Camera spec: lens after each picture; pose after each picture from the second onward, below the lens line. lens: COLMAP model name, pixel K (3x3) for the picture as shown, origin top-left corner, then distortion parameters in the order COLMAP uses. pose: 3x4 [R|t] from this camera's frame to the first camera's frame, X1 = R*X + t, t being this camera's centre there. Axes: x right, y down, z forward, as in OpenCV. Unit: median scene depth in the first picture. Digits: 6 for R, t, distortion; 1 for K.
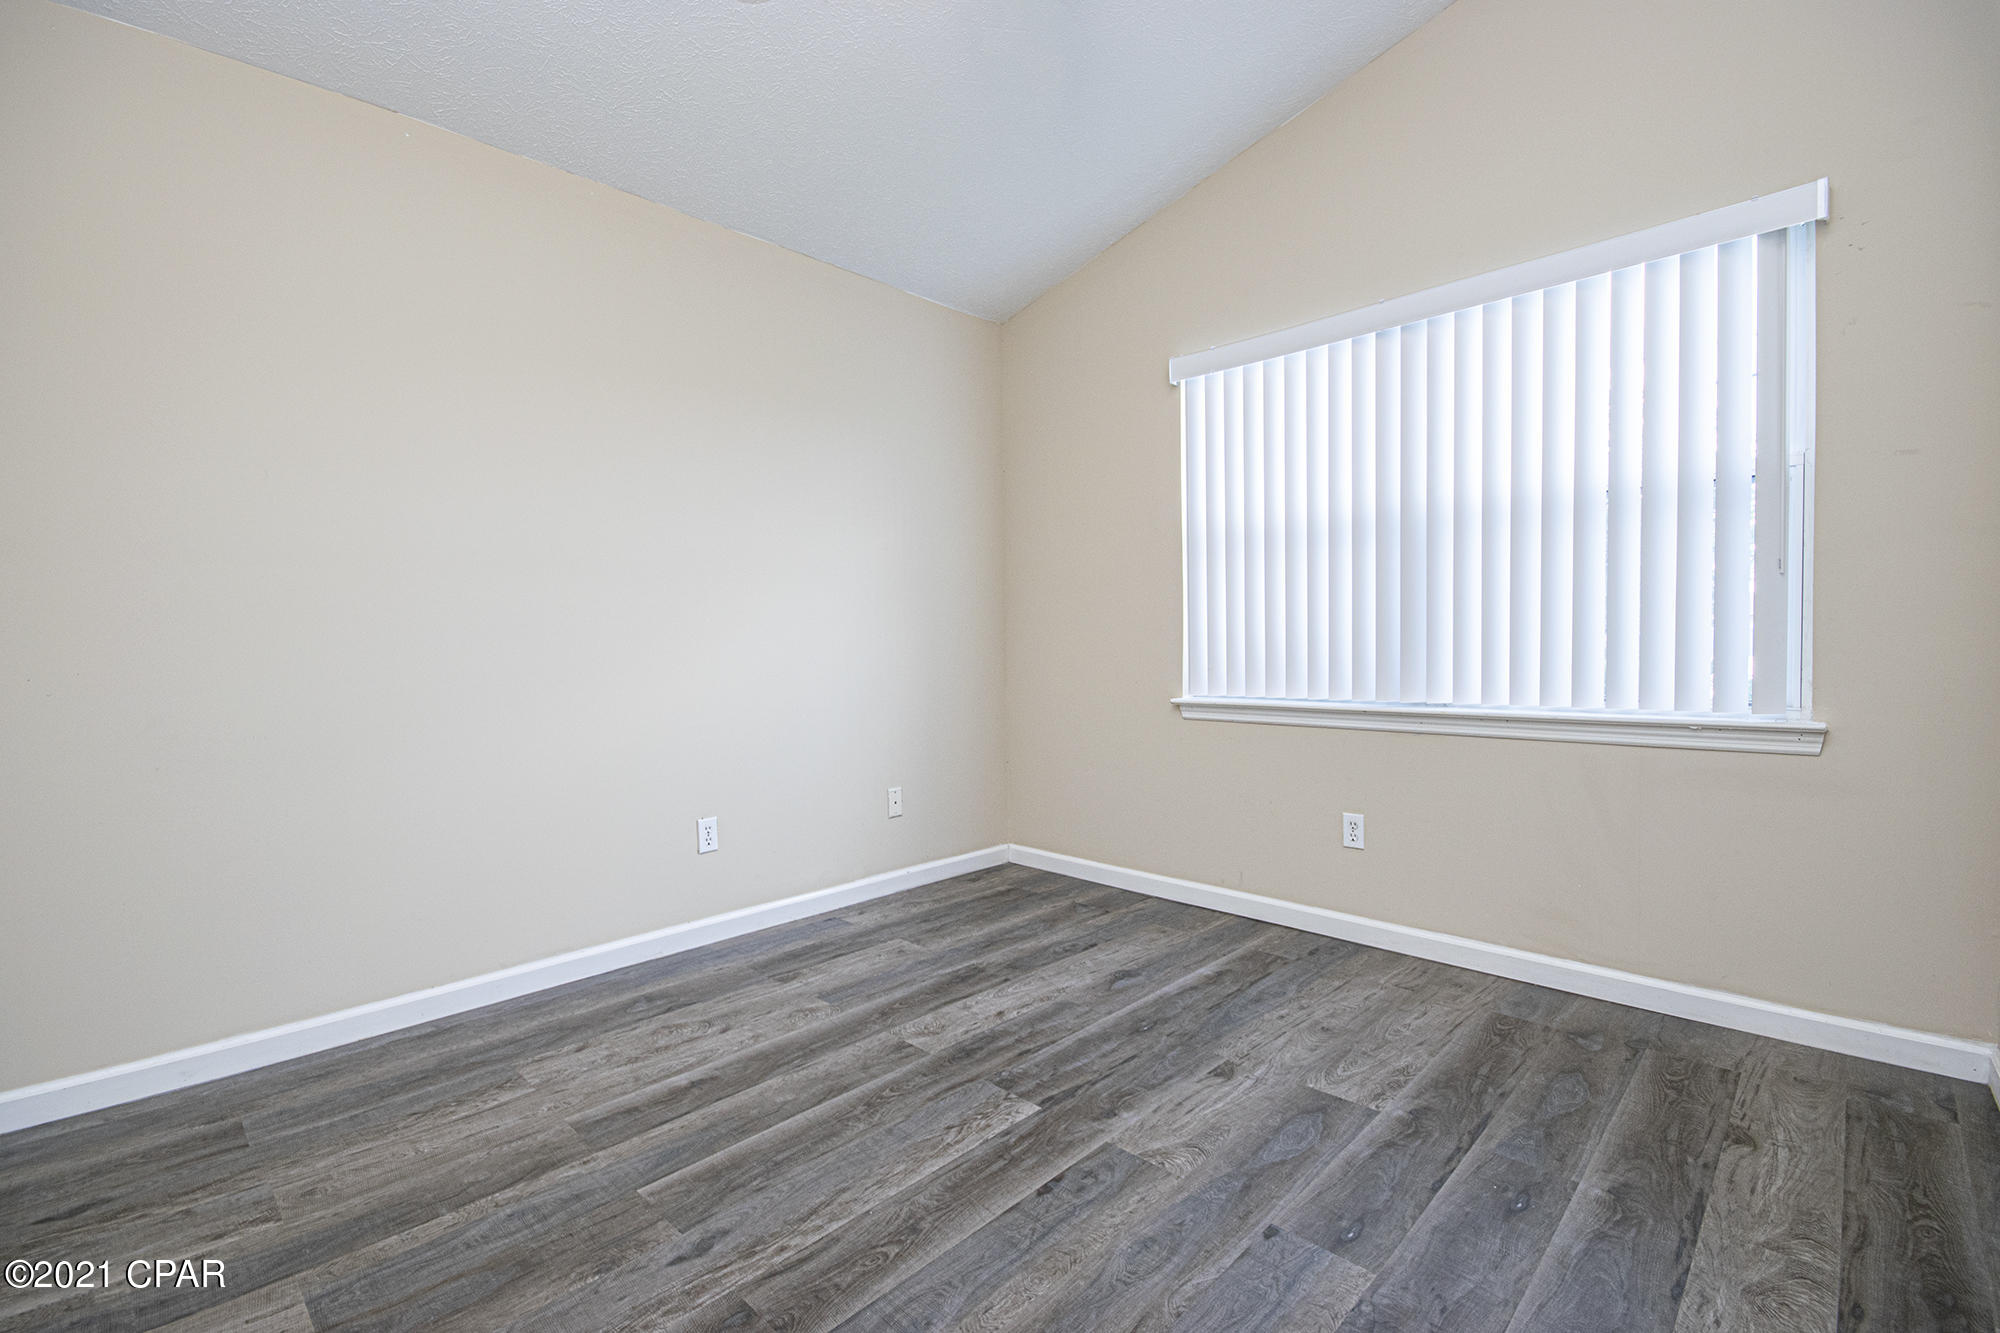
lens RADIAL K [[878.2, 0, 994.0], [0, 878.2, 666.4], [0, 0, 1]] dist [-0.001823, -0.000296]
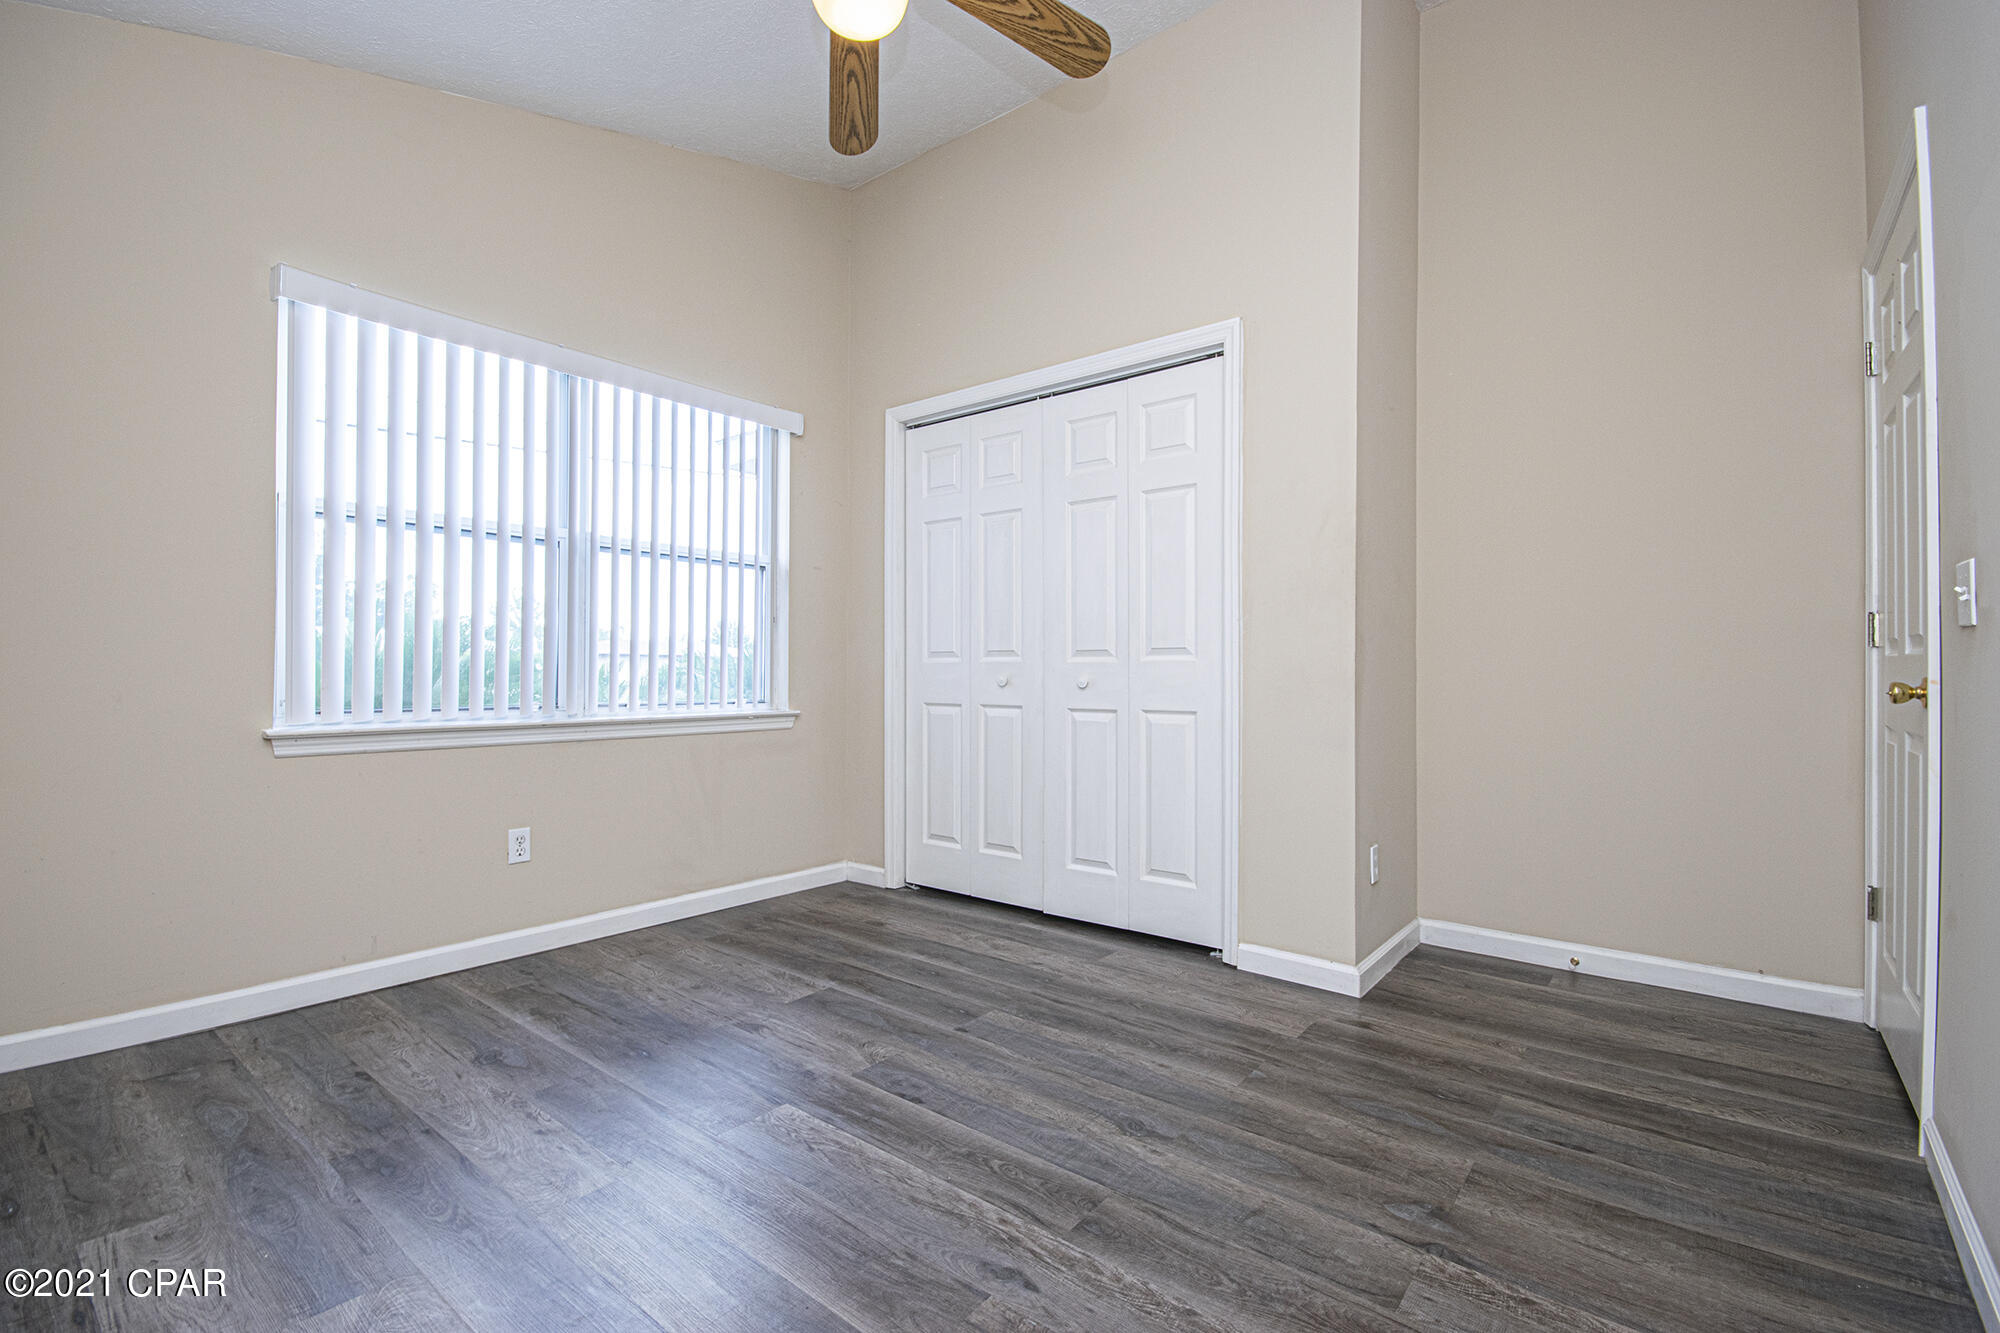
lens RADIAL K [[878.2, 0, 993.6], [0, 878.2, 668.6], [0, 0, 1]] dist [-0.001823, -0.000296]
pose [[-0.096663, 0.016551, 0.995180, -0.909662], [0.019145, 0.999708, -0.014766, 0.013292], [-0.995133, 0.017625, -0.096951, 0.774124]]
